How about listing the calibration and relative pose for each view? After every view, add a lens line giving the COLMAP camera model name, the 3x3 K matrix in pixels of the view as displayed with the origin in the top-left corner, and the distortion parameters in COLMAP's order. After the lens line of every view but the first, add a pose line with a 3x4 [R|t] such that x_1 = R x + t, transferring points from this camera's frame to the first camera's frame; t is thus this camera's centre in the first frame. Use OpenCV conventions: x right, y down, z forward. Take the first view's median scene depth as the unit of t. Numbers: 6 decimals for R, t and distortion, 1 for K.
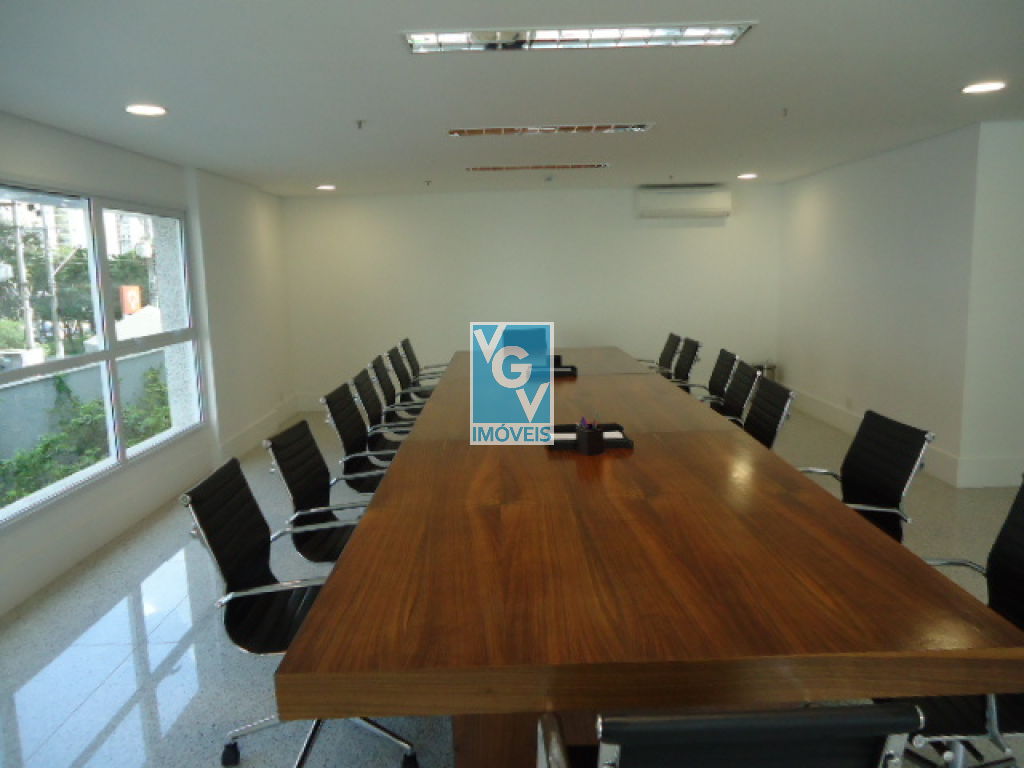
lens RADIAL K [[774.4, 0, 511.1], [0, 774.4, 381.9], [0, 0, 1]] dist [-0.013257, 0.014261]
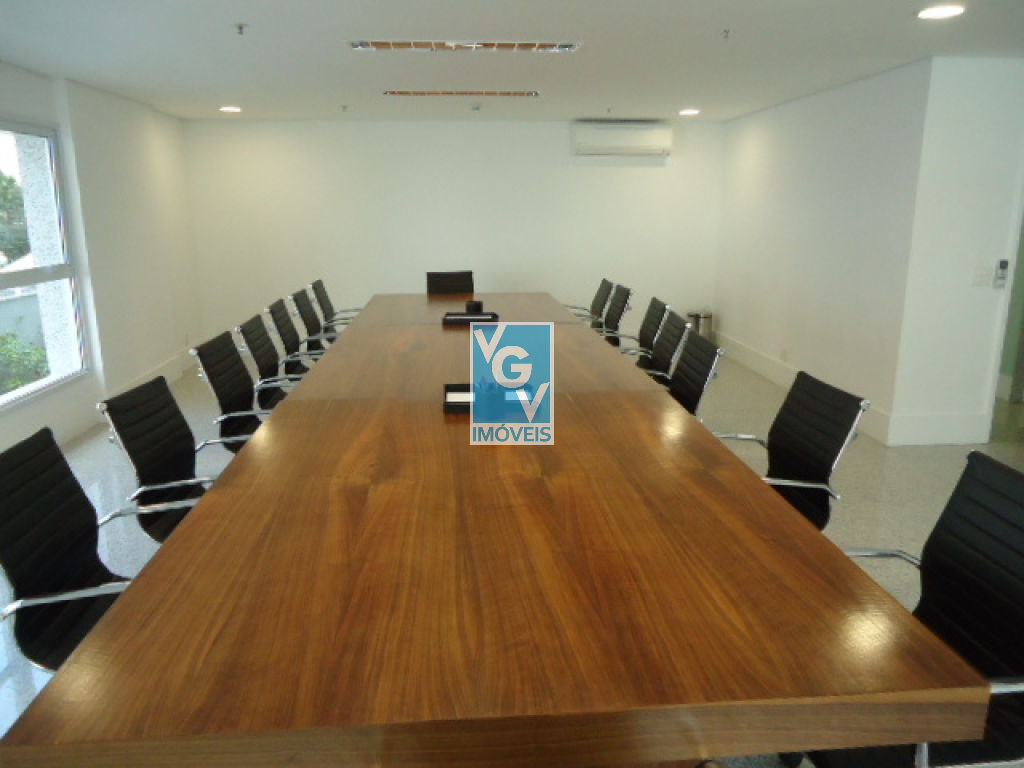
lens RADIAL K [[774.4, 0, 513.1], [0, 774.4, 389.6], [0, 0, 1]] dist [-0.013257, 0.014261]
pose [[0.997309, 0.007453, 0.072935, 0.061880], [-0.013587, 0.996376, 0.083971, -0.013703], [-0.072045, -0.084736, 0.993795, 0.124779]]
